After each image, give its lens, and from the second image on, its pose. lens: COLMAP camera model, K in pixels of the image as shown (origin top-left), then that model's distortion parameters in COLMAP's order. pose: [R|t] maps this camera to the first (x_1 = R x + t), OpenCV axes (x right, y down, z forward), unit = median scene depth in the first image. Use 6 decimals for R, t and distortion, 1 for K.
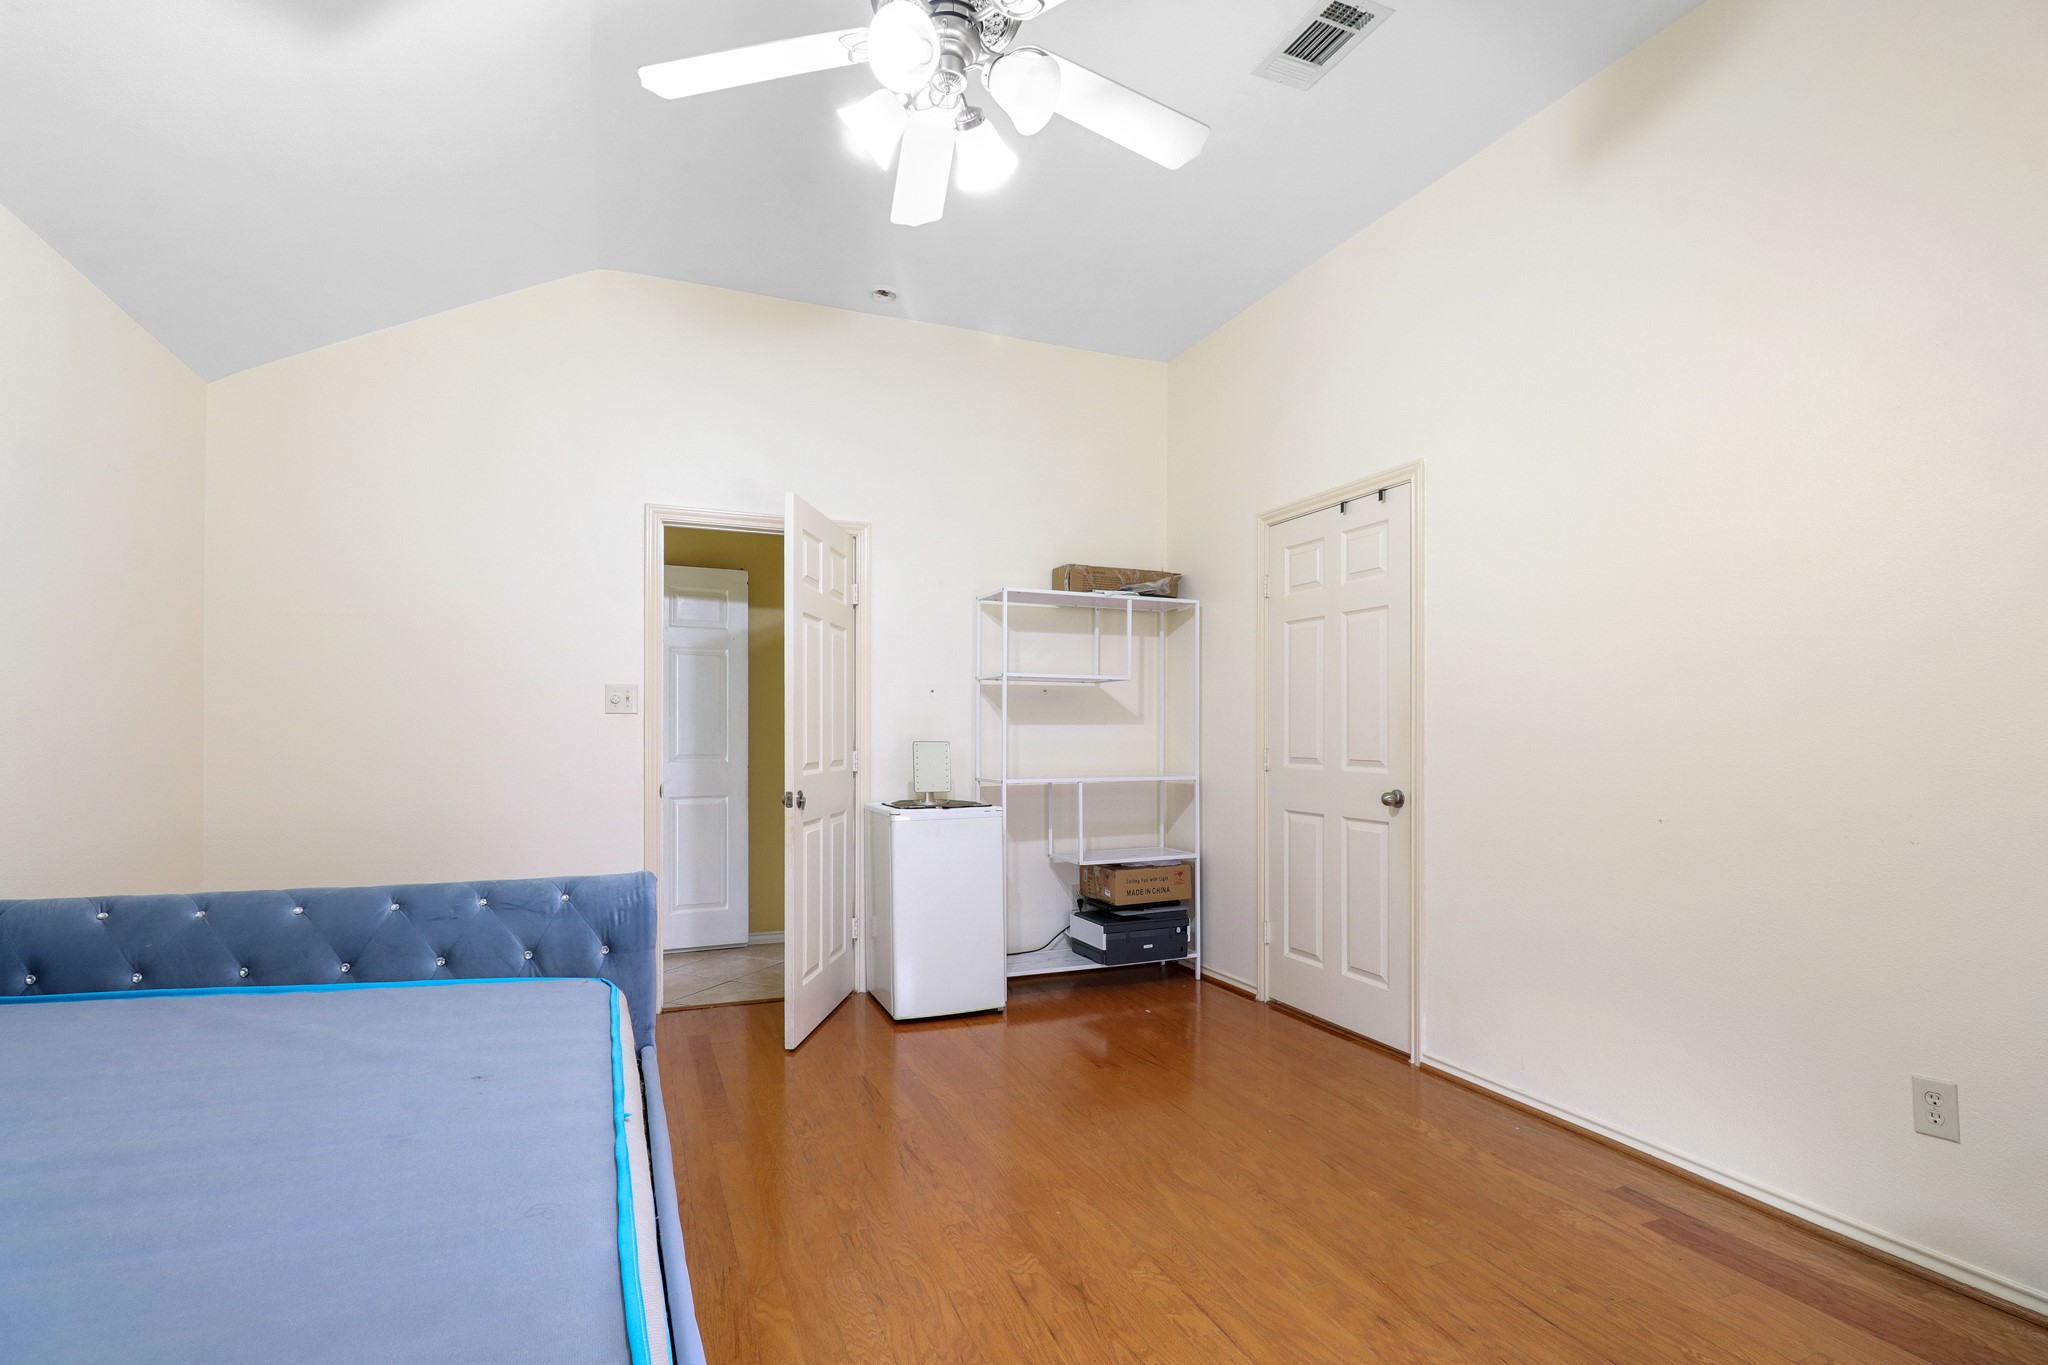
lens RADIAL K [[972.7, 0, 1014.9], [0, 972.7, 689.7], [0, 0, 1]] dist [0.001571, -0.015207]
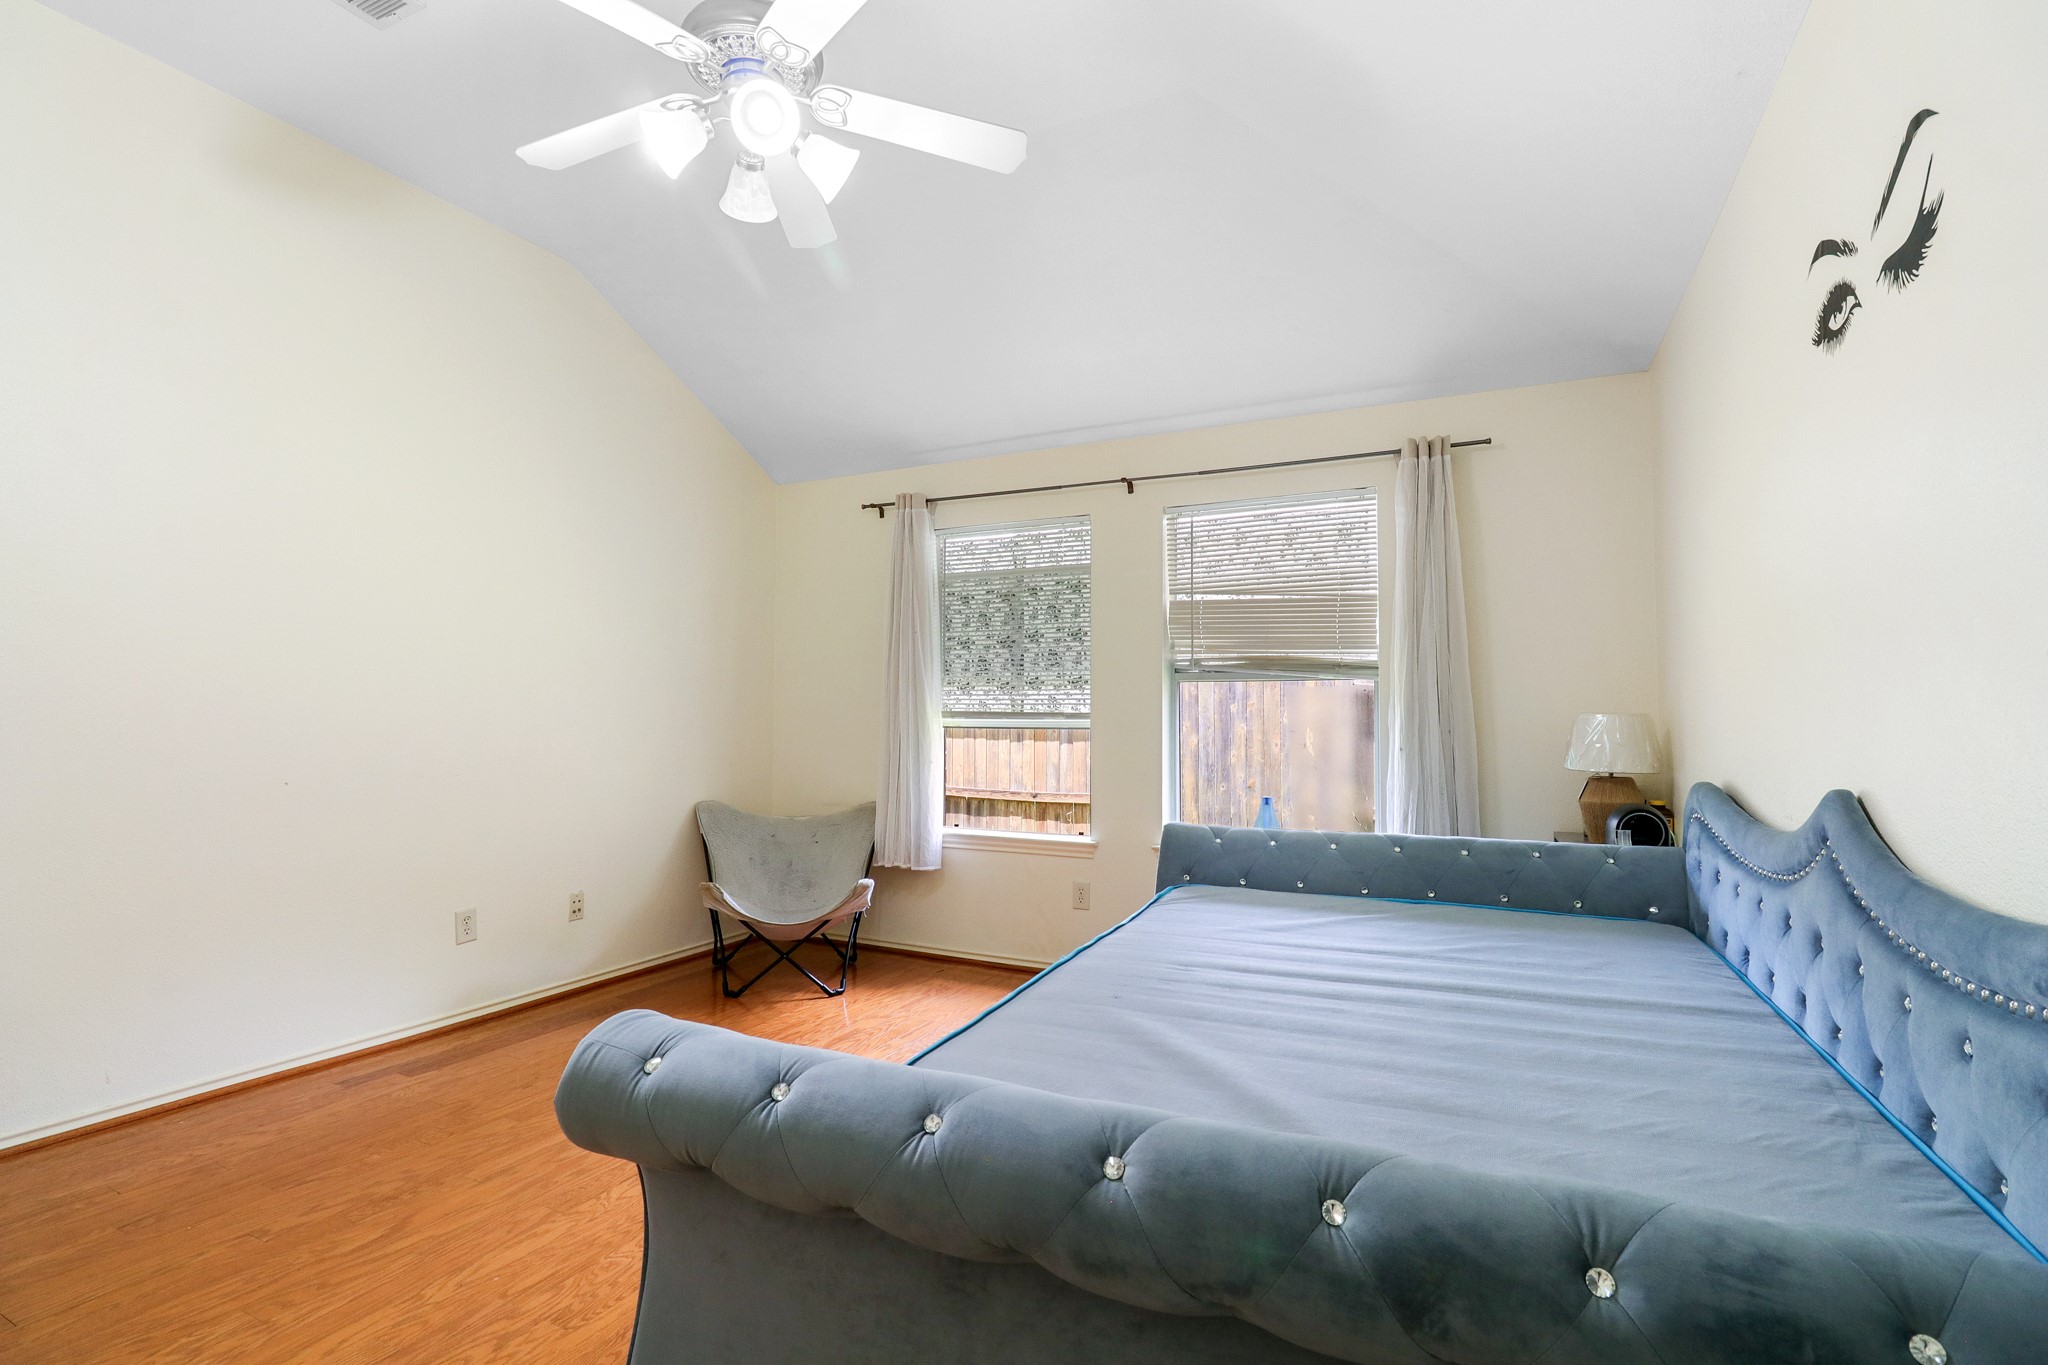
lens RADIAL K [[972.7, 0, 1014.9], [0, 972.7, 689.7], [0, 0, 1]] dist [0.001571, -0.015207]
pose [[-0.675193, 0.020353, 0.737360, -0.916026], [-0.040465, 0.997092, -0.064575, 0.065523], [-0.736530, -0.073438, -0.672406, 1.307209]]
